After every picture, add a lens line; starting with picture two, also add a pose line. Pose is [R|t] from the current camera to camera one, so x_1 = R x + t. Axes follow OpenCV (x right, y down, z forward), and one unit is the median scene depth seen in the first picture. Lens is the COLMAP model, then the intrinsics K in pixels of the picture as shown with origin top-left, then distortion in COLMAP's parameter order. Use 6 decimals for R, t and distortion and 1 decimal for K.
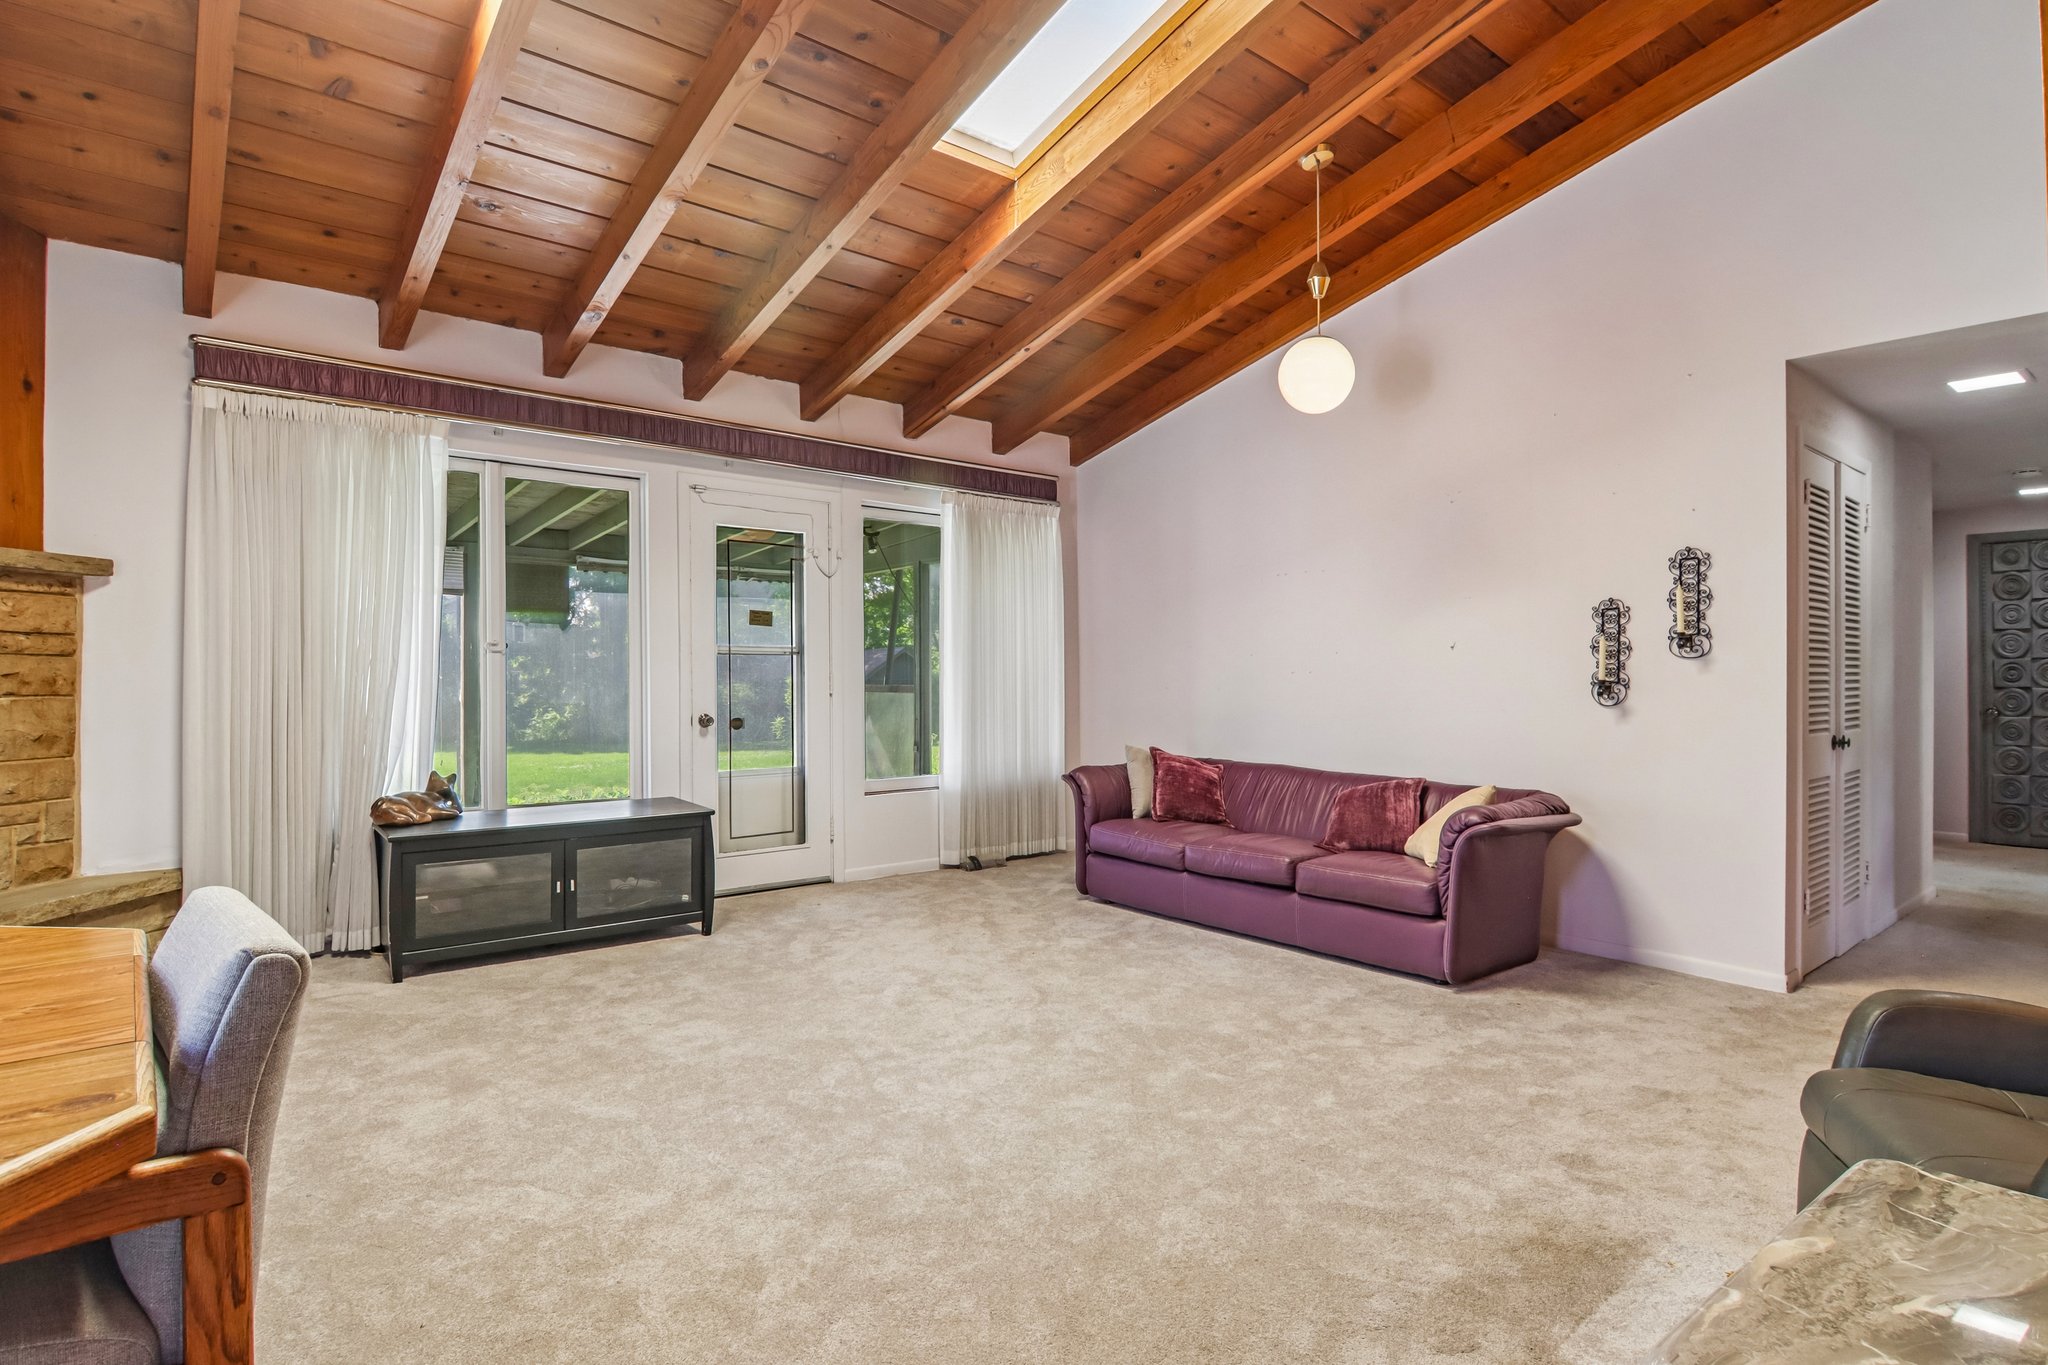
lens RADIAL K [[1055.1, 0, 1026.9], [0, 1055.1, 685.1], [0, 0, 1]] dist [-0.005635, -0.009730]
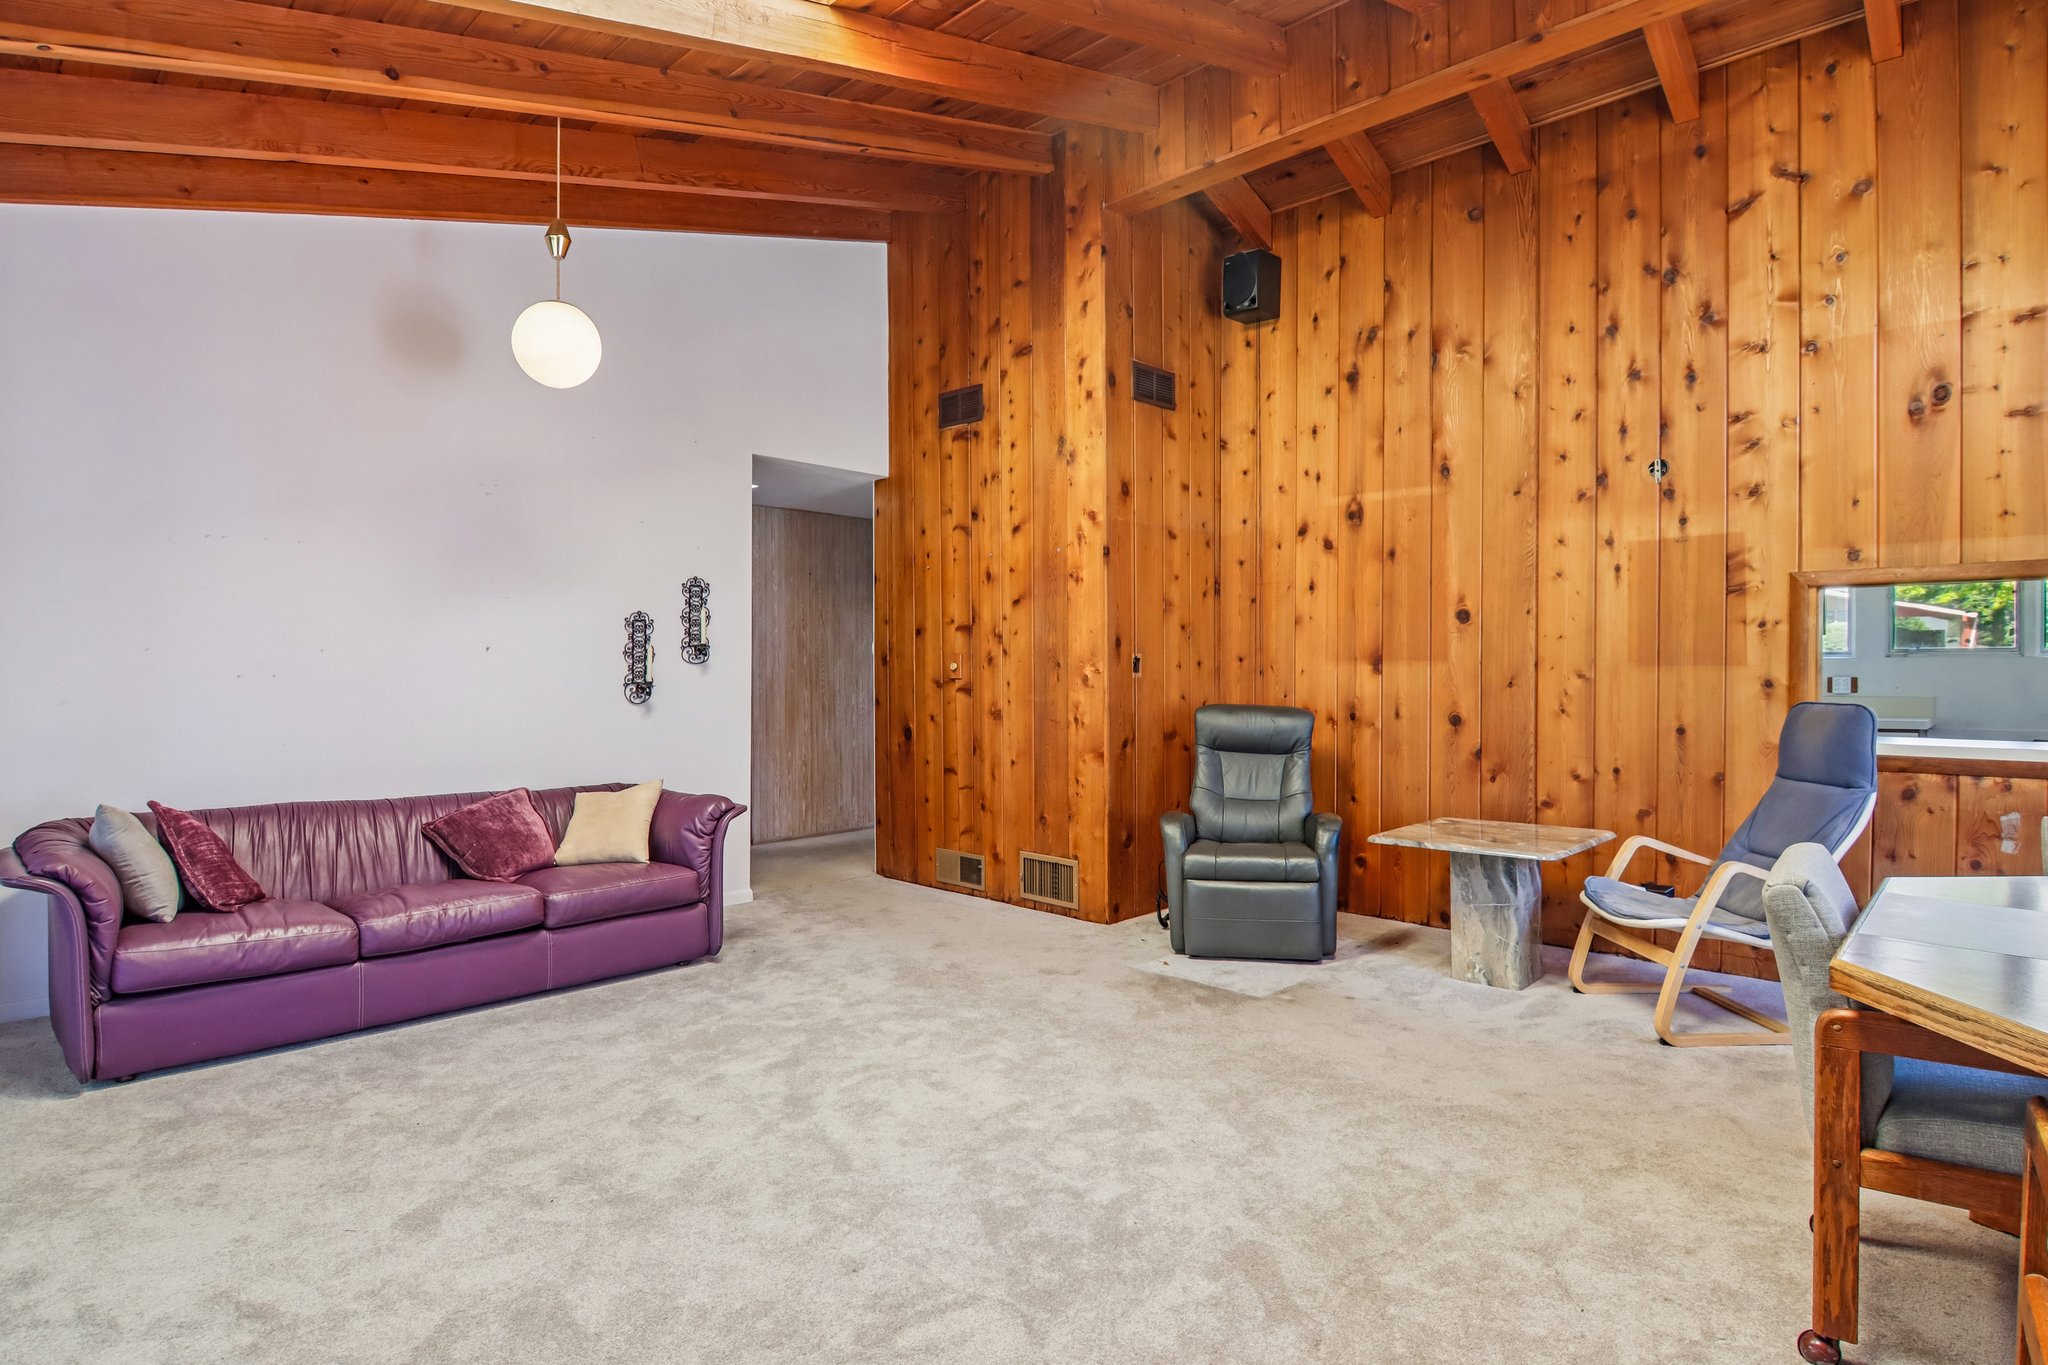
lens RADIAL K [[1055.1, 0, 1027.7], [0, 1055.1, 681.8], [0, 0, 1]] dist [-0.005635, -0.009730]
pose [[-0.101899, -0.014387, 0.994691, -0.682936], [0.007696, 0.999854, 0.015250, -0.019668], [-0.994765, 0.009209, -0.101774, 0.721545]]
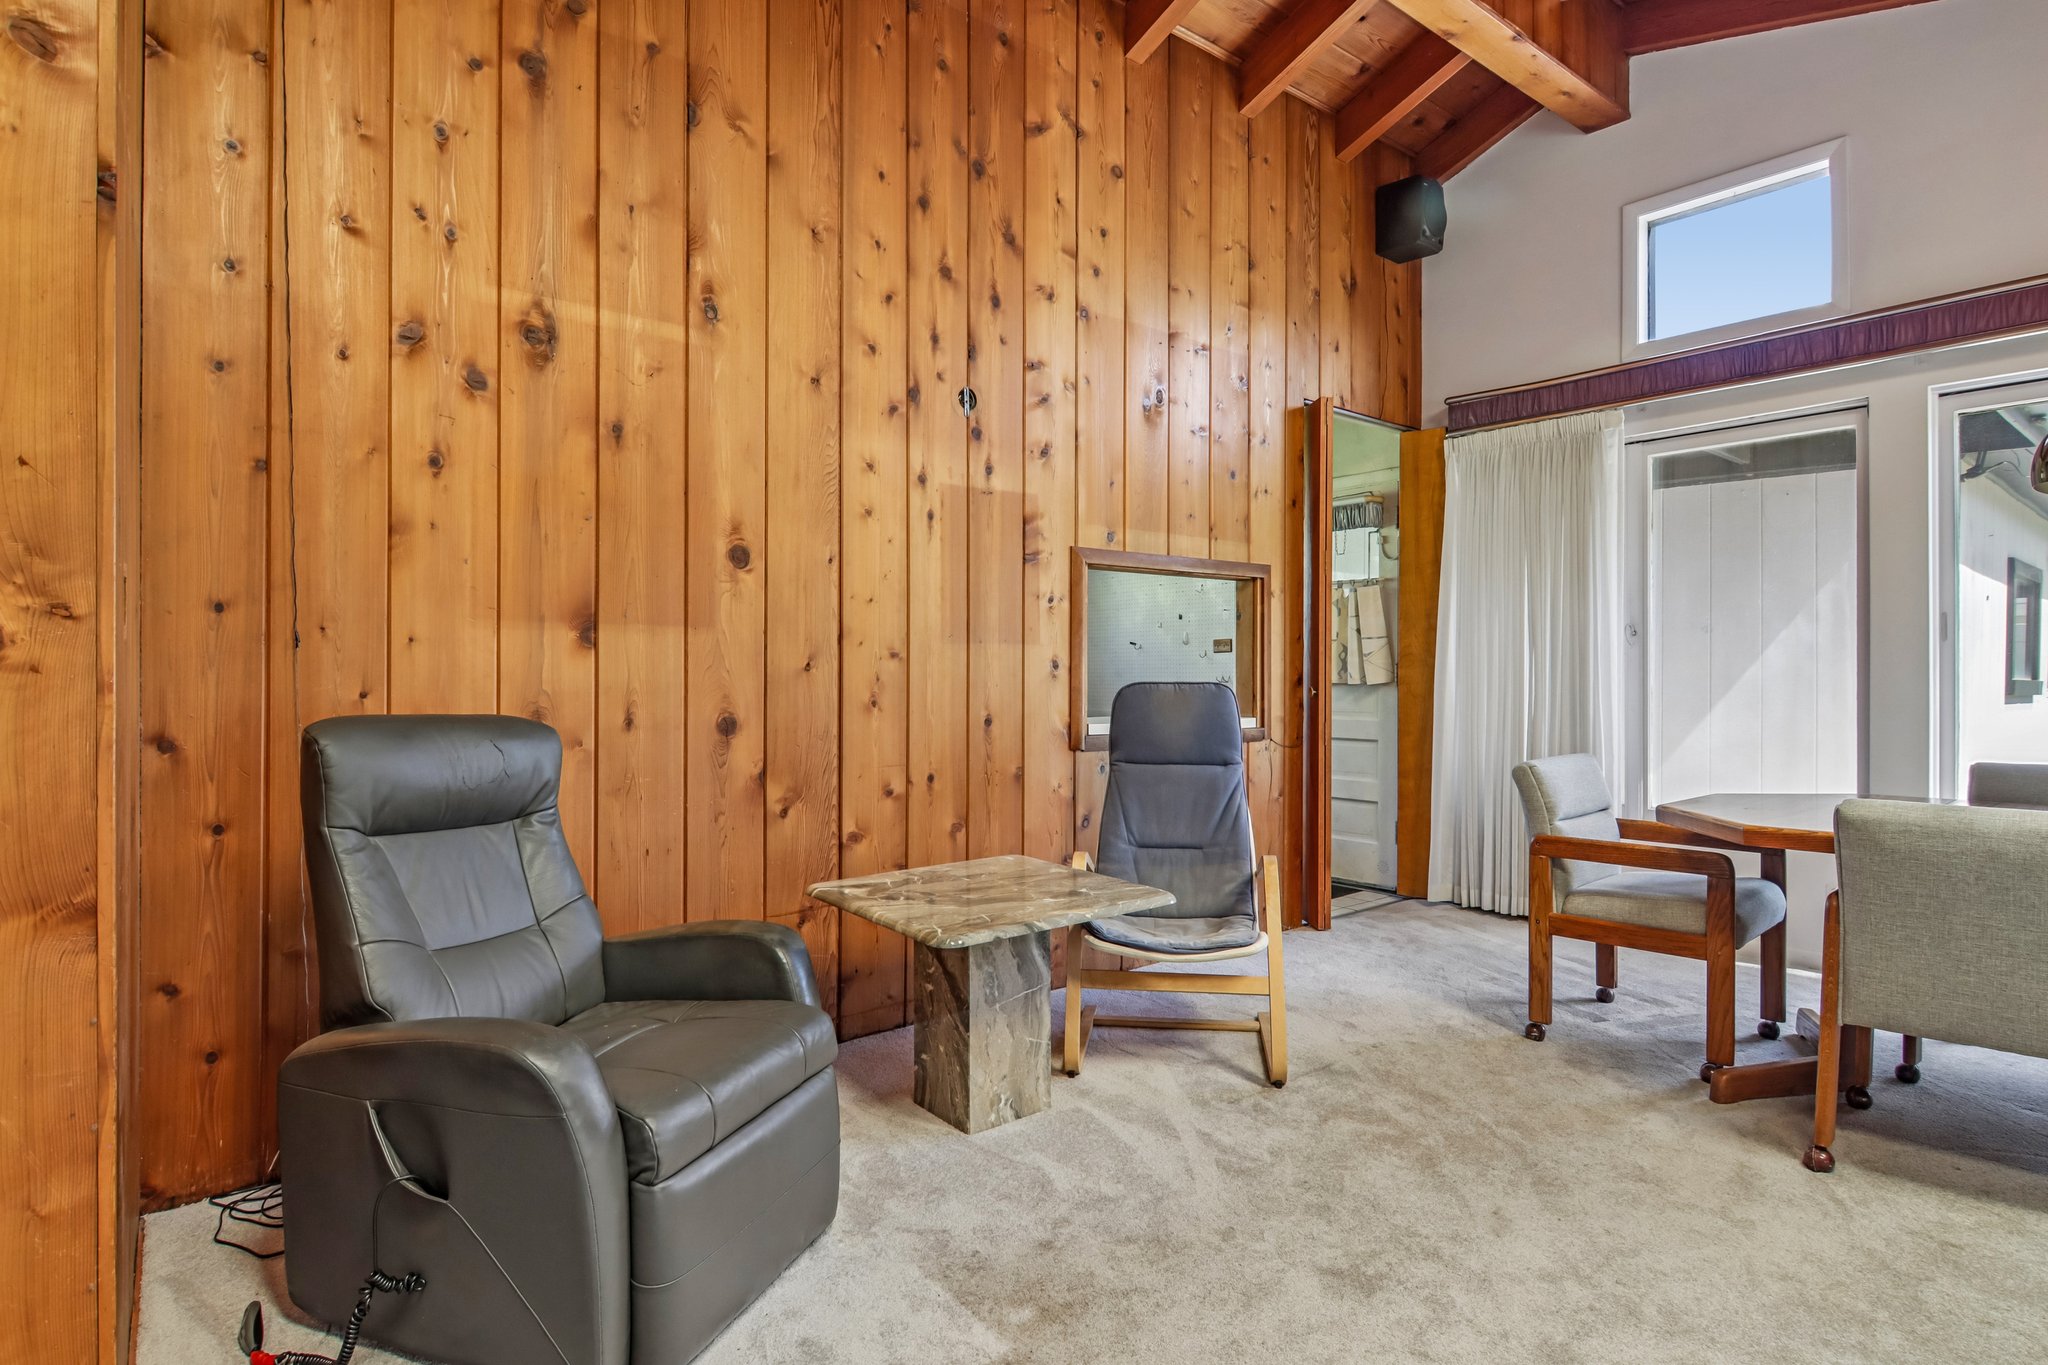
lens RADIAL K [[1055.1, 0, 1034.7], [0, 1055.1, 682.0], [0, 0, 1]] dist [-0.005635, -0.009730]
pose [[-0.999372, -0.003215, 0.035292, 0.195750], [-0.002746, 0.999907, 0.013340, 0.004655], [-0.035332, 0.013235, -0.999288, 0.836240]]
